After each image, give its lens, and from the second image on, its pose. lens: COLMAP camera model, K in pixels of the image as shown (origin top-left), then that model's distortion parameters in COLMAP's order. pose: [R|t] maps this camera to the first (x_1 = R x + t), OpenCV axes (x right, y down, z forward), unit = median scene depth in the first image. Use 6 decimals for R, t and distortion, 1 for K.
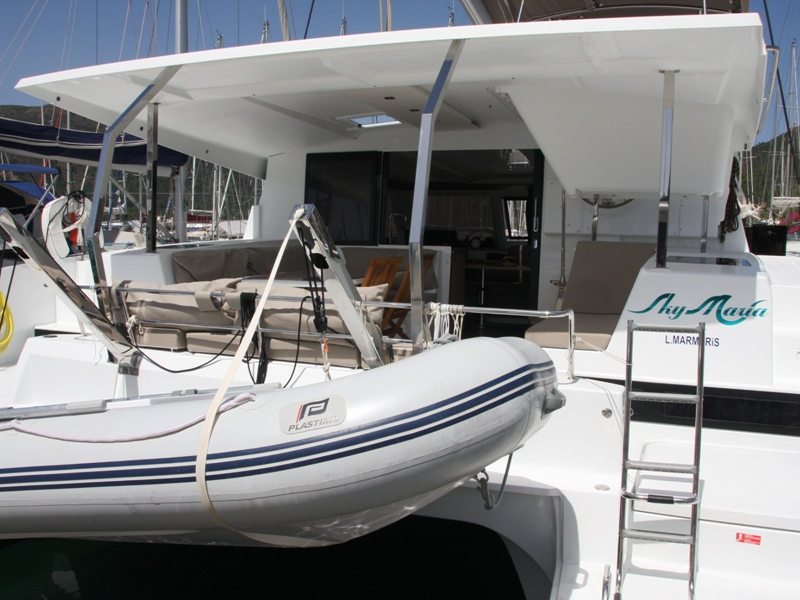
lens RADIAL K [[742.5, 0, 400.0], [0, 742.5, 300.0], [0, 0, 1]] dist [-0.172041, 0.201071]
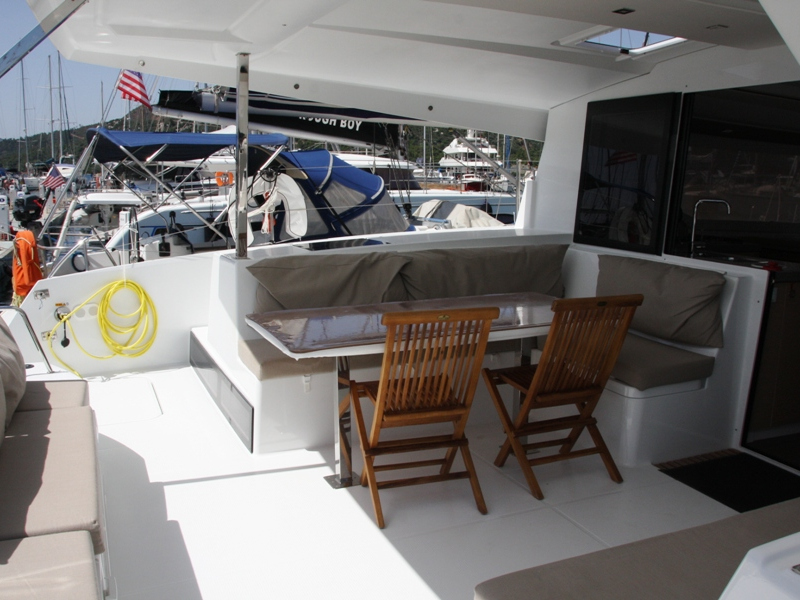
lens RADIAL K [[742.5, 0, 400.0], [0, 742.5, 300.0], [0, 0, 1]] dist [-0.172041, 0.201071]
pose [[0.708328, 0.117073, -0.696108, 0.230327], [-0.065819, 0.992808, 0.099999, -0.082293], [0.702809, -0.025015, 0.710939, 0.440143]]
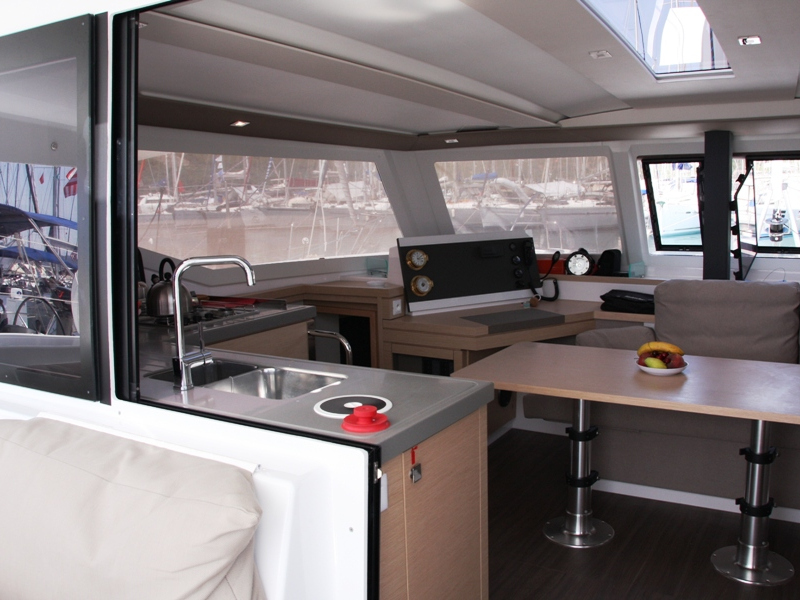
lens RADIAL K [[742.5, 0, 400.0], [0, 742.5, 300.0], [0, 0, 1]] dist [-0.172041, 0.201071]
pose [[0.983159, -0.014544, -0.182174, 0.109556], [0.026045, 0.997804, 0.060896, -0.120152], [0.180888, -0.064615, 0.981379, 0.781480]]
